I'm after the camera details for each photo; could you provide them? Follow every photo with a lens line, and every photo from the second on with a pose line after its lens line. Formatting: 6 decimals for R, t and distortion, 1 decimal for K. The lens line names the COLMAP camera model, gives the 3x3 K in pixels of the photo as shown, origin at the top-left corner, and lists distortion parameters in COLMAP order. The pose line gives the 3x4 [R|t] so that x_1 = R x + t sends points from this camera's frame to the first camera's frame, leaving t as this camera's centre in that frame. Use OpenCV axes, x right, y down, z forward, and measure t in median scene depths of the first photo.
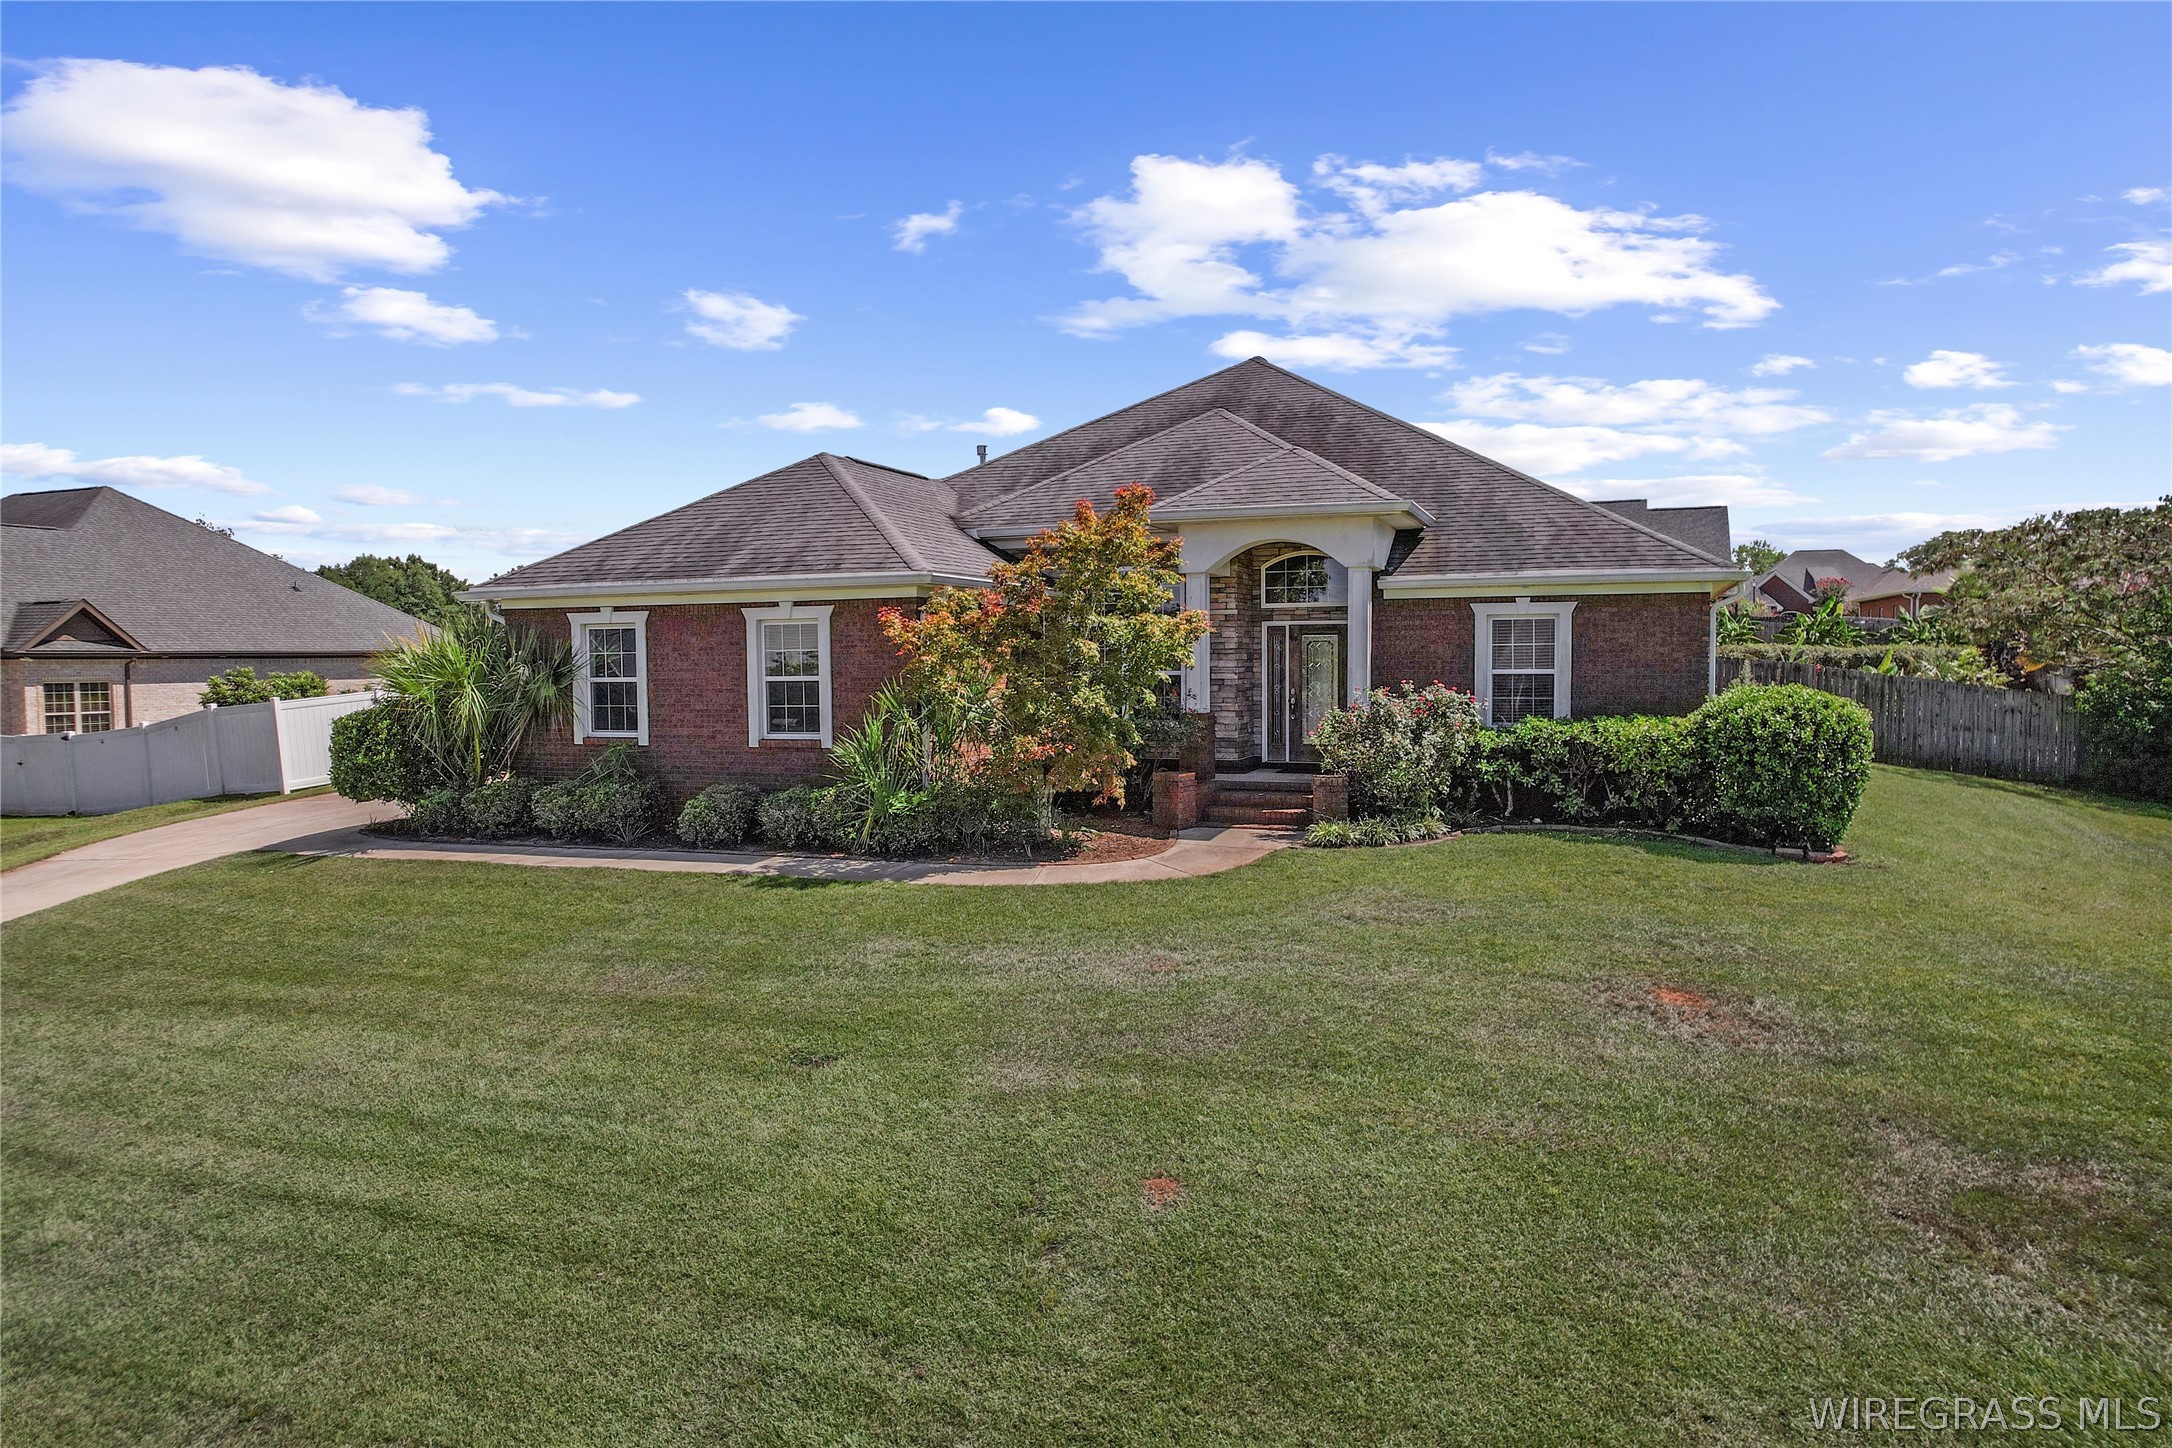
lens RADIAL K [[1388.0, 0, 1093.9], [0, 1388.0, 720.9], [0, 0, 1]] dist [-0.062849, 0.051653]
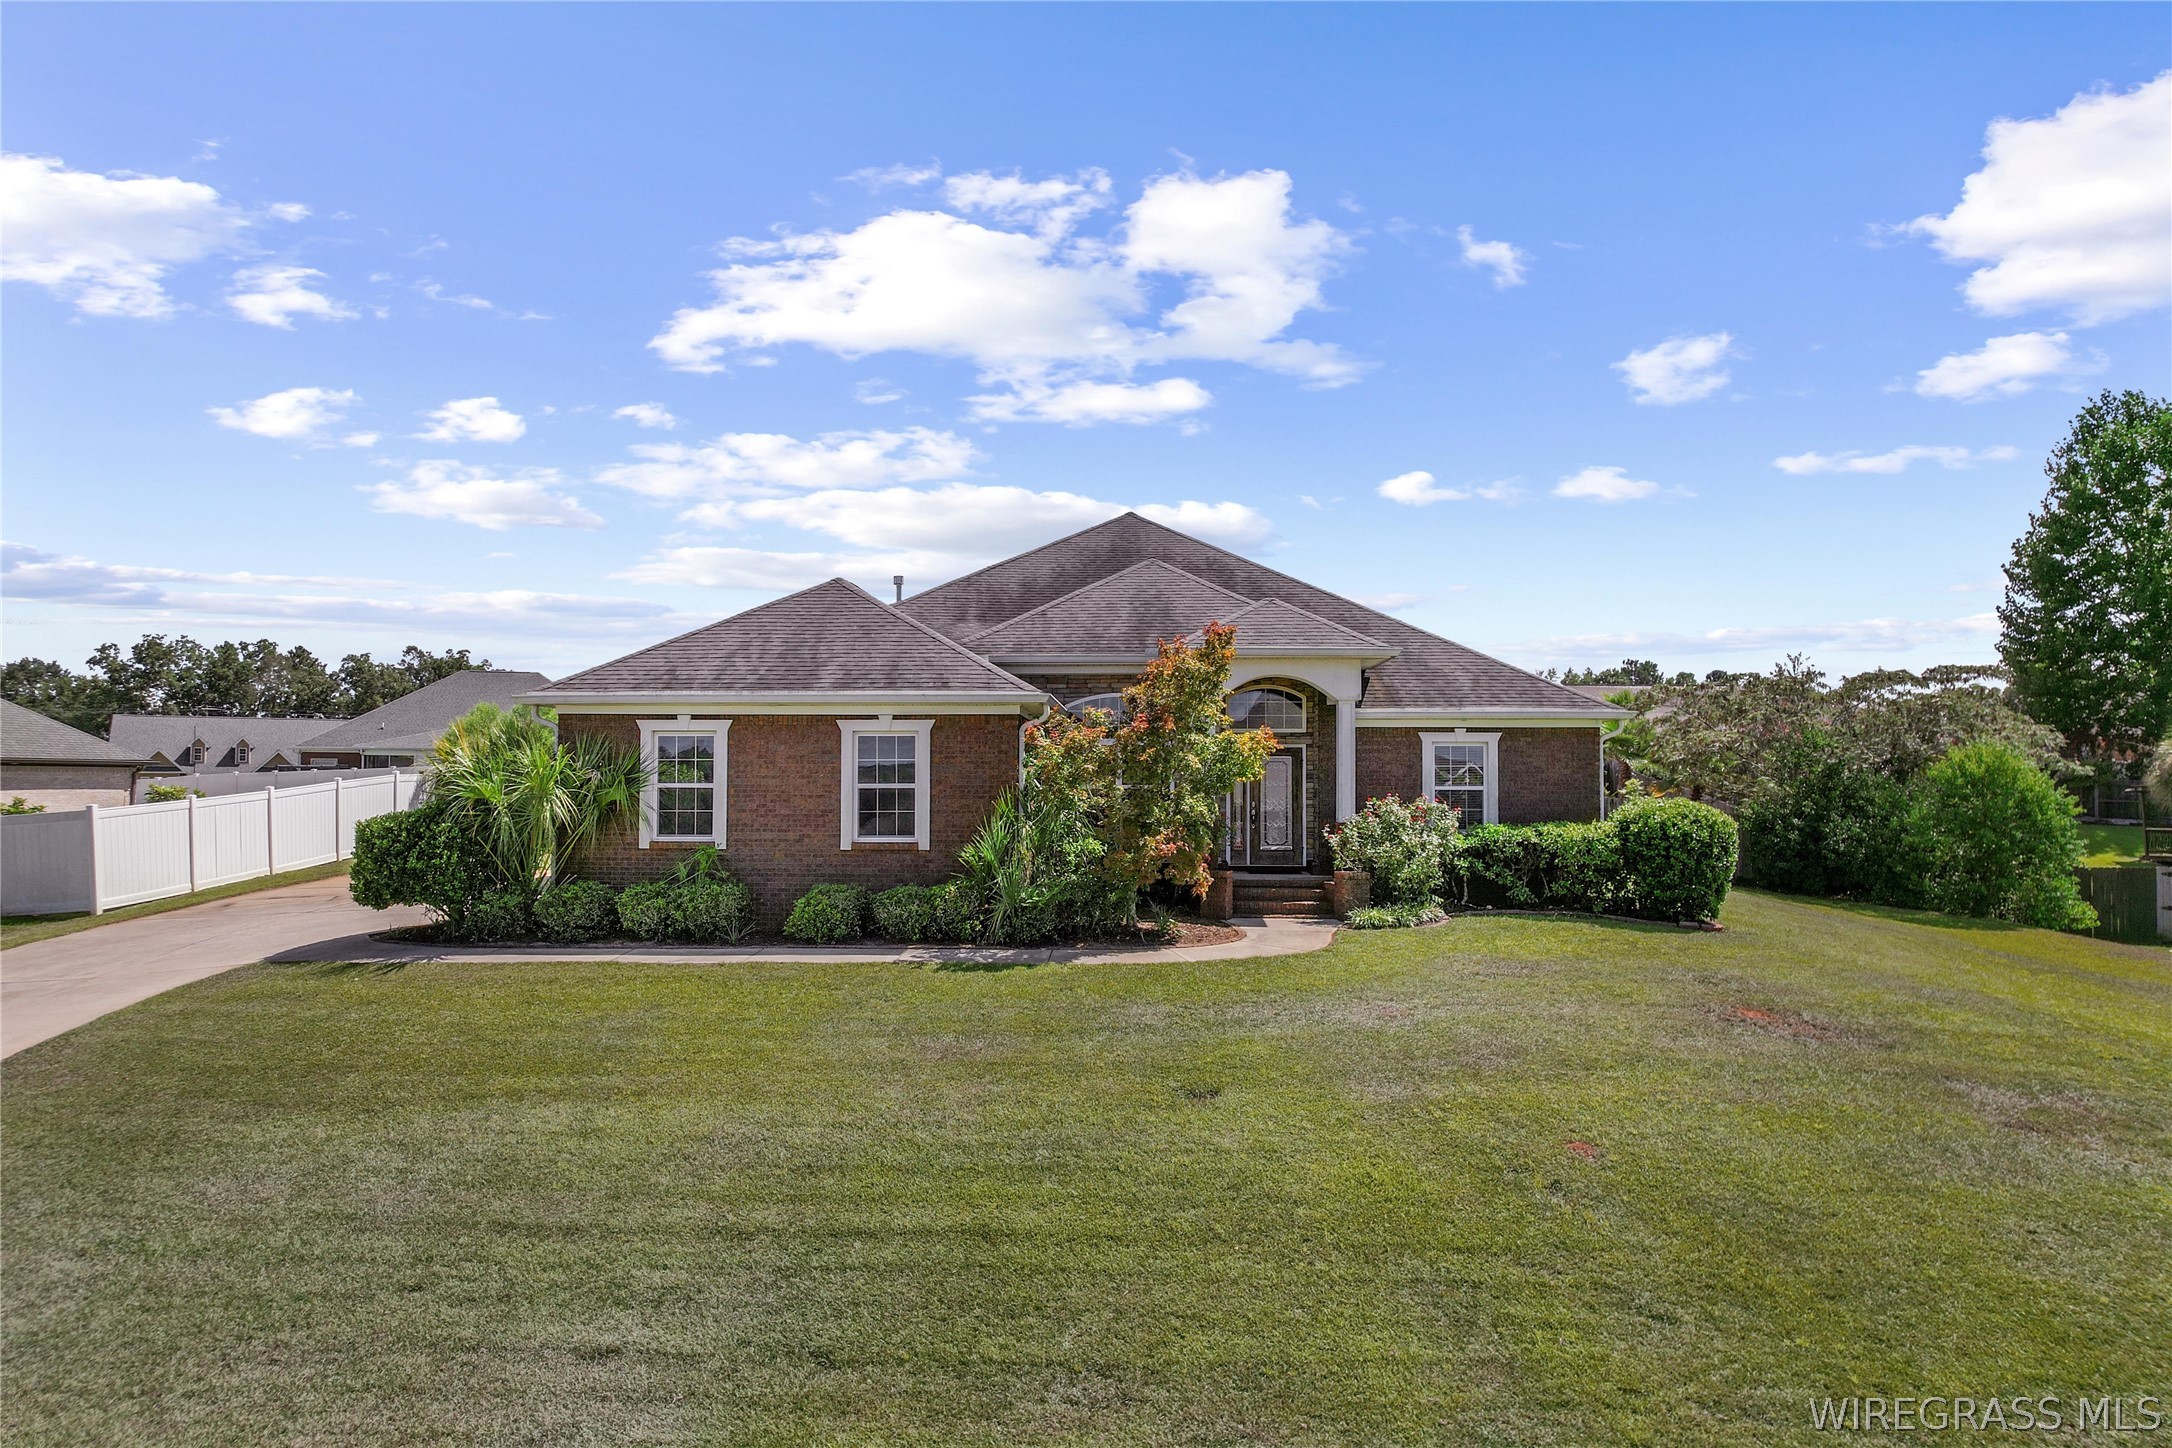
lens RADIAL K [[1388.0, 0, 1106.7], [0, 1388.0, 723.8], [0, 0, 1]] dist [-0.062849, 0.051653]
pose [[0.949422, 0.026765, 0.312861, -0.395739], [0.001802, 0.995880, -0.090665, 0.019472], [-0.313998, 0.086643, 0.945462, -0.084225]]
